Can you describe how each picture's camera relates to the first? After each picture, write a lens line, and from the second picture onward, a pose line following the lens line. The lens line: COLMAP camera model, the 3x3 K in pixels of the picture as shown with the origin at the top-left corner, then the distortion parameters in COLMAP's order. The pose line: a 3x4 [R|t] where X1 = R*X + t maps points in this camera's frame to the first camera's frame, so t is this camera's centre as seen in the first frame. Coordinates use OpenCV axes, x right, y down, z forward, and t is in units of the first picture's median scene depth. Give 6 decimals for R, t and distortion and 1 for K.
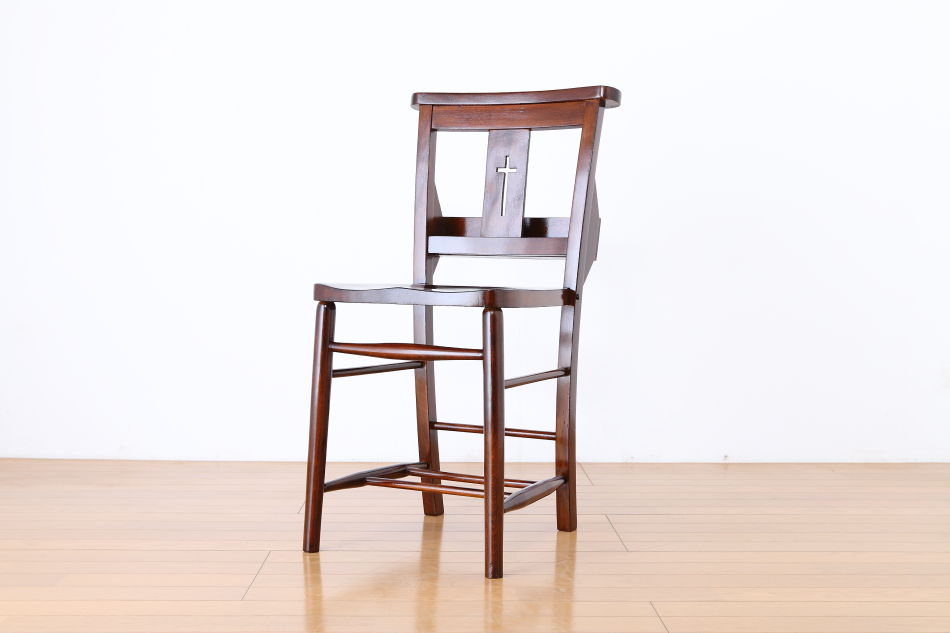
lens RADIAL K [[1308.7, 0, 464.7], [0, 1308.7, 286.9], [0, 0, 1]] dist [0.014566, 0.000000]
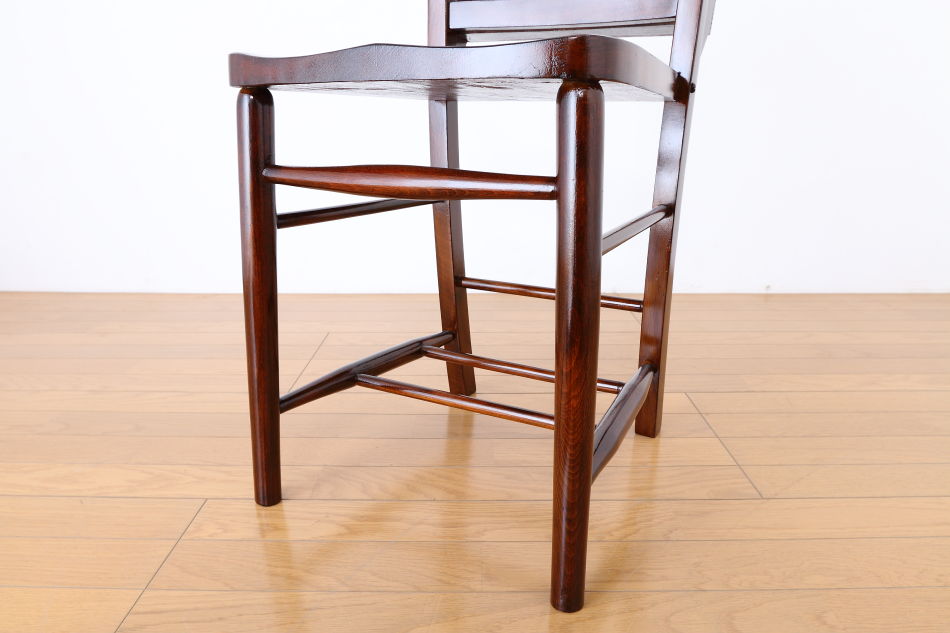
lens RADIAL K [[696.6, 0, 475.9], [0, 696.6, 324.8], [0, 0, 1]] dist [-0.062814, 0.024928]
pose [[0.999850, -0.001760, -0.017208, -0.009026], [0.006190, 0.965331, 0.260957, 0.029043], [0.016152, -0.261024, 0.965197, 0.639391]]
